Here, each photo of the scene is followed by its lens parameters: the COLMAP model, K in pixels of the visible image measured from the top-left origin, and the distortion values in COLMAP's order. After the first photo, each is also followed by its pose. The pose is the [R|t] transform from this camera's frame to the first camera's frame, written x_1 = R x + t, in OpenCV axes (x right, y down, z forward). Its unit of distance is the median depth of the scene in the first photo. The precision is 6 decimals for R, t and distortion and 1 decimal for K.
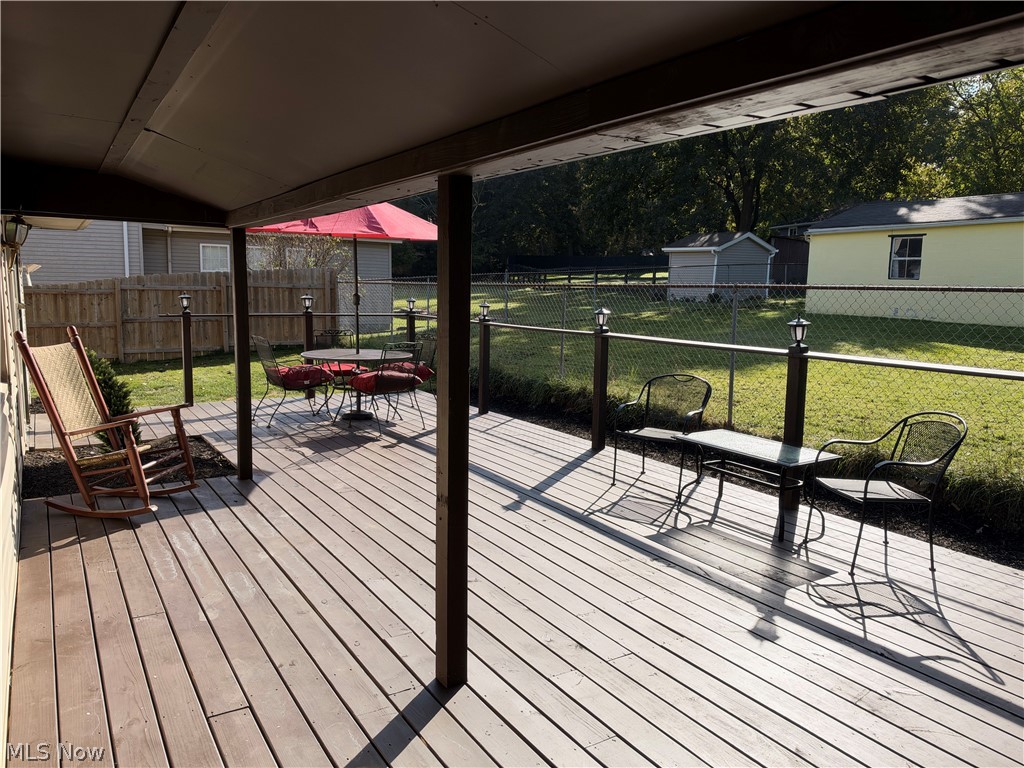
lens RADIAL K [[748.4, 0, 511.6], [0, 748.4, 383.4], [0, 0, 1]] dist [-0.002961, -0.001157]
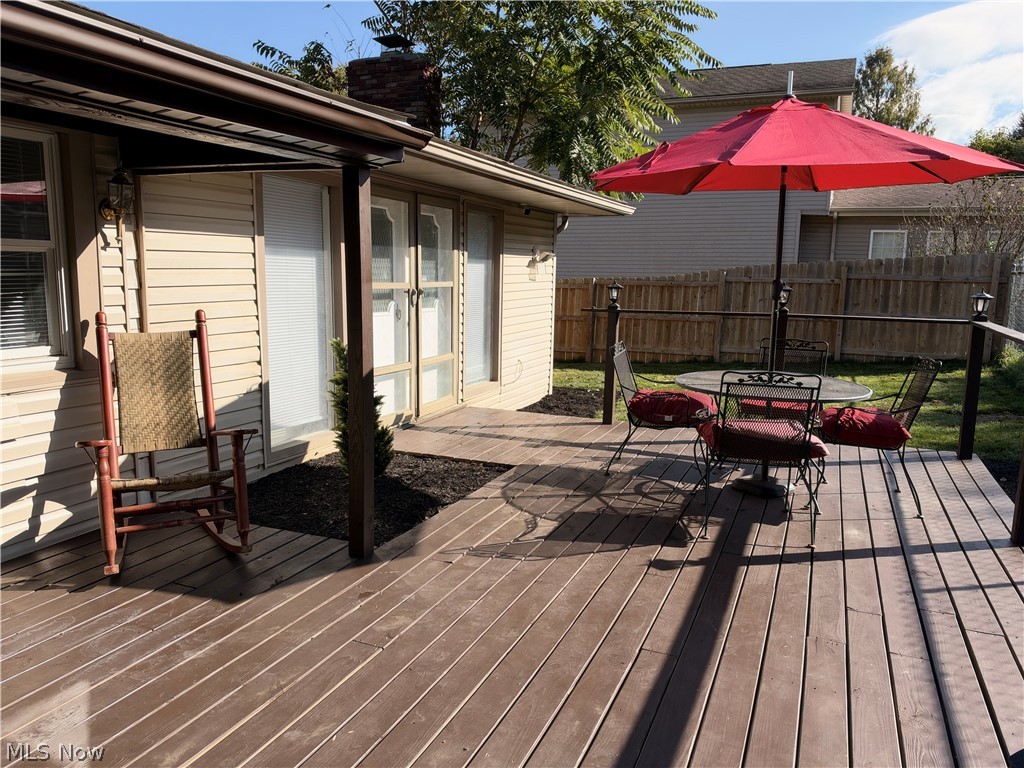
lens RADIAL K [[748.4, 0, 512.4], [0, 748.4, 386.4], [0, 0, 1]] dist [-0.002961, -0.001157]
pose [[0.571865, 0.117180, -0.811935, 0.081808], [-0.111458, 0.991666, 0.064616, -0.028482], [0.812741, 0.053545, 0.580160, 0.259663]]
